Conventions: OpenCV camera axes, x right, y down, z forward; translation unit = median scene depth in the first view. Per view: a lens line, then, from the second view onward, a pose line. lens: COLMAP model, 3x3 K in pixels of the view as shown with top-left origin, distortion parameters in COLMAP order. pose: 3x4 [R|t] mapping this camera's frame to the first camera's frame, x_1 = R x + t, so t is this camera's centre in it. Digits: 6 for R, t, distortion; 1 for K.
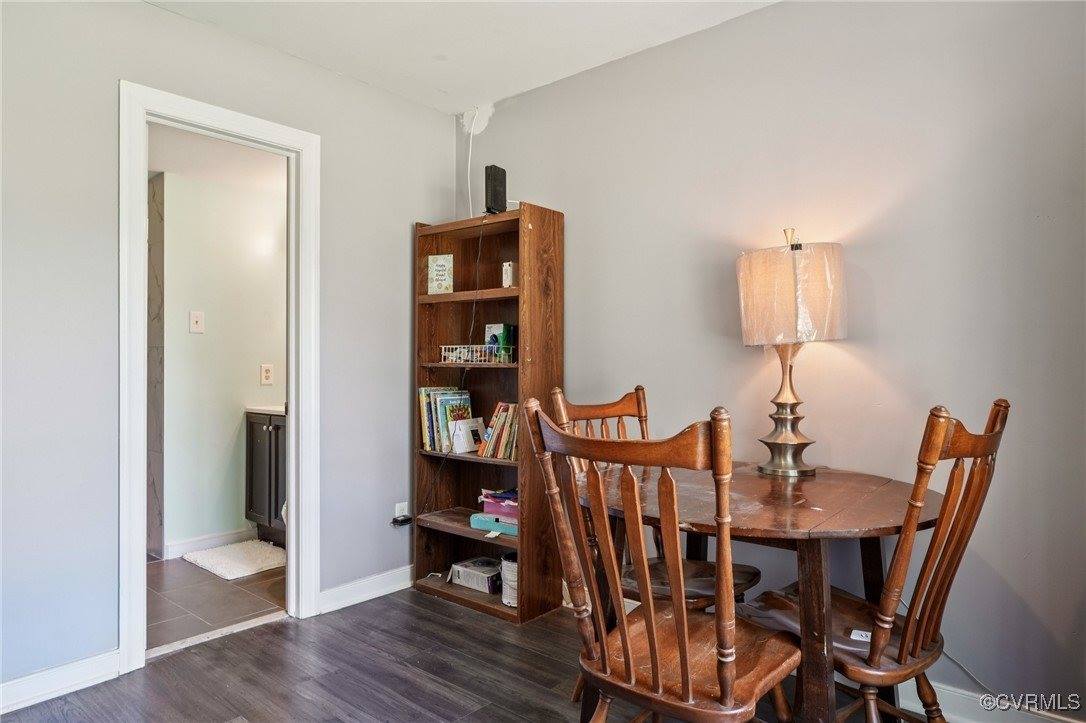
lens RADIAL K [[668.8, 0, 540.5], [0, 668.8, 359.9], [0, 0, 1]] dist [-0.002487, 0.000052]
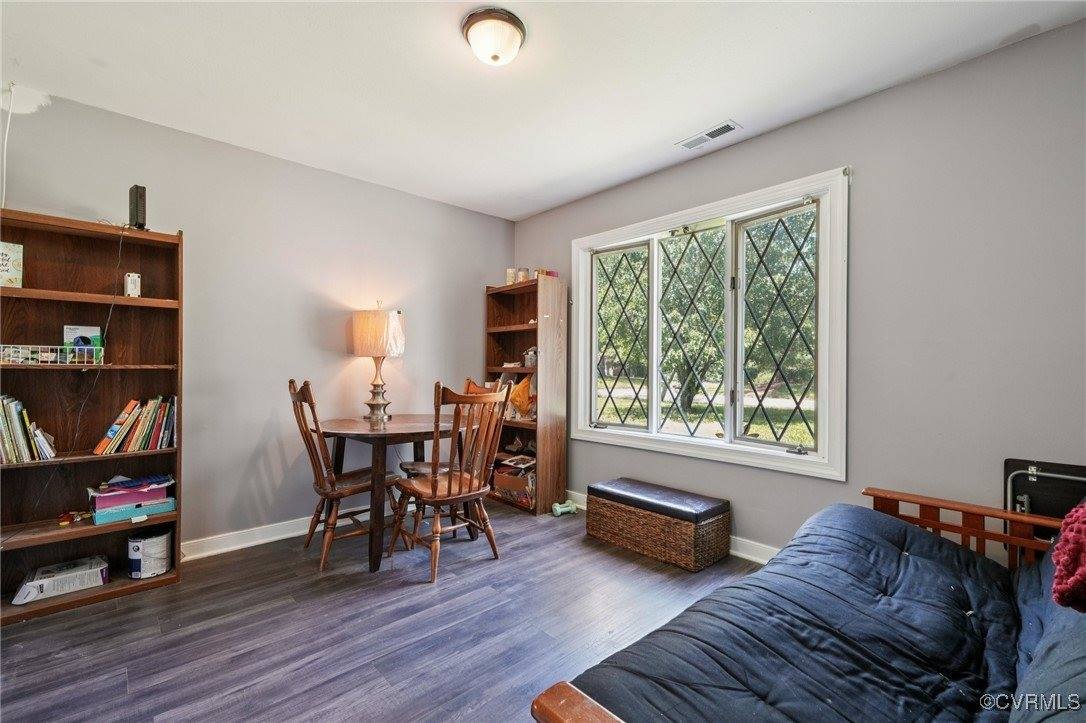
lens RADIAL K [[469.1, 0, 544.3], [0, 469.1, 368.9], [0, 0, 1]] dist [0.002922, -0.001685]
pose [[0.113549, -0.006591, 0.993510, -0.765445], [-0.006543, 0.999951, 0.007381, 0.001782], [-0.993511, -0.007338, 0.113501, 0.243934]]
